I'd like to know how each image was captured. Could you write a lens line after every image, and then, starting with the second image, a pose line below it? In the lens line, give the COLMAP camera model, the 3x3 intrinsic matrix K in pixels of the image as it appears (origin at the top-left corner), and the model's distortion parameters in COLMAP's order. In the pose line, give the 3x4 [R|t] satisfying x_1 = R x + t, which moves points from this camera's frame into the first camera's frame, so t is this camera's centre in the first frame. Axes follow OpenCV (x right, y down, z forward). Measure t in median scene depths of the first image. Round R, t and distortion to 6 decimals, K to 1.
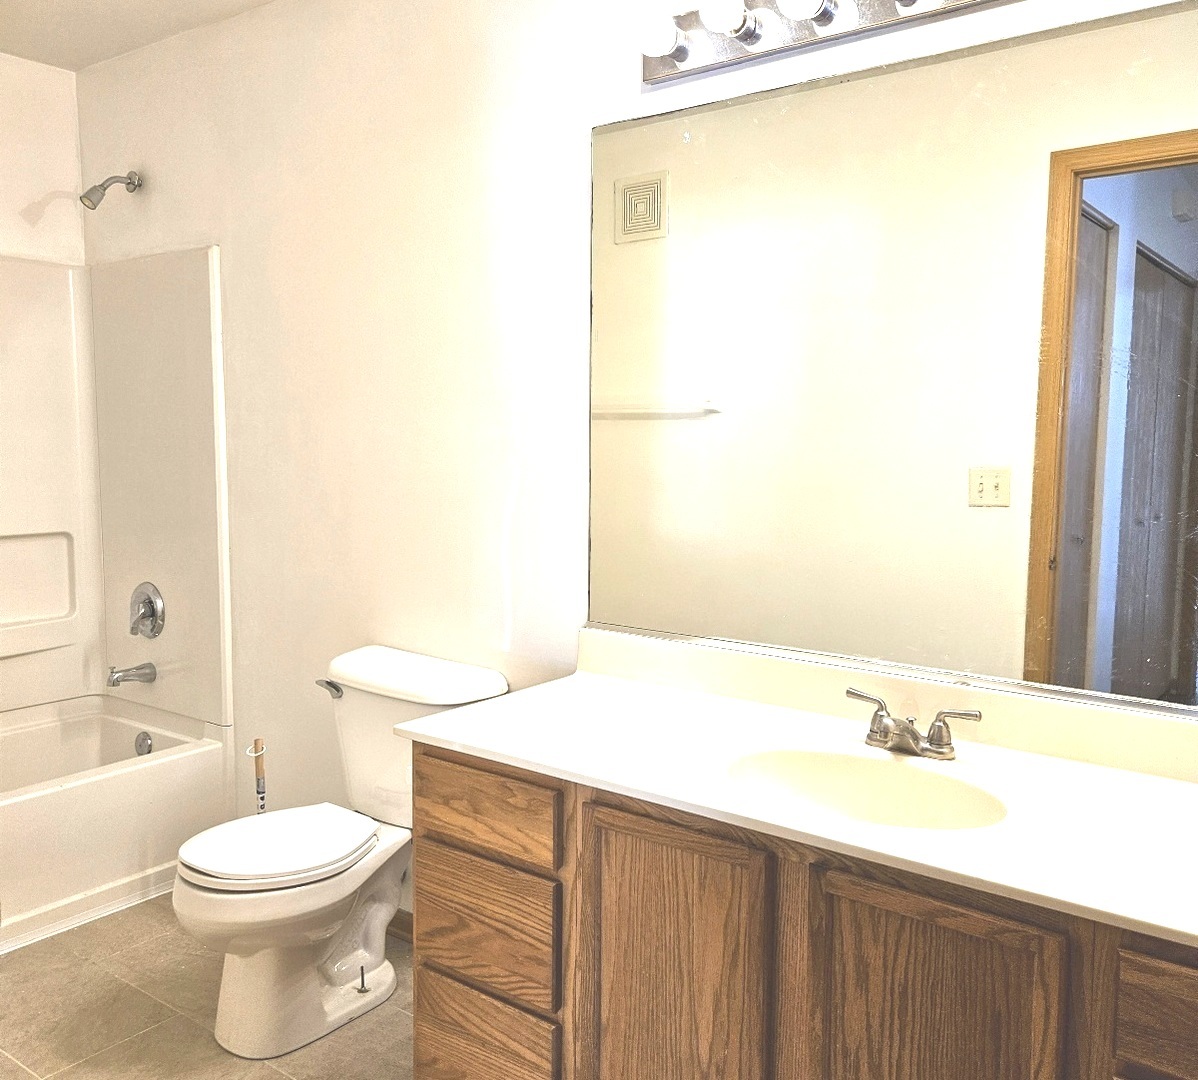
lens RADIAL K [[1032.6, 0, 599.0], [0, 1032.6, 540.0], [0, 0, 1]] dist [0.010168, 0.006386]
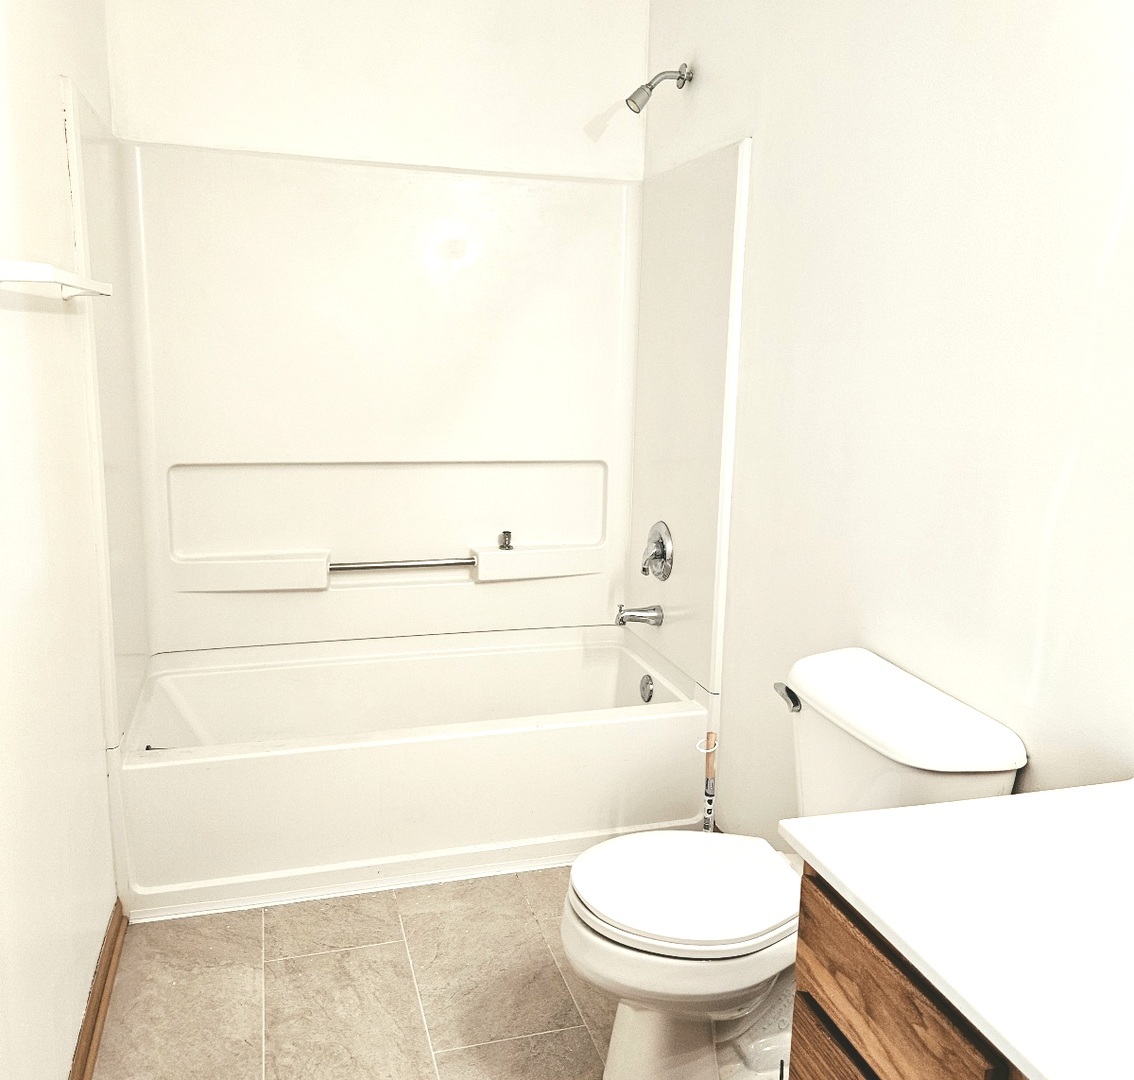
lens RADIAL K [[1003.0, 0, 567.0], [0, 1003.0, 540.0], [0, 0, 1]] dist [0.044144, -0.011046]
pose [[0.803253, 0.124544, -0.582472, 0.029123], [-0.075445, 0.991293, 0.107916, -0.036507], [0.590841, -0.042739, 0.805656, 0.227307]]
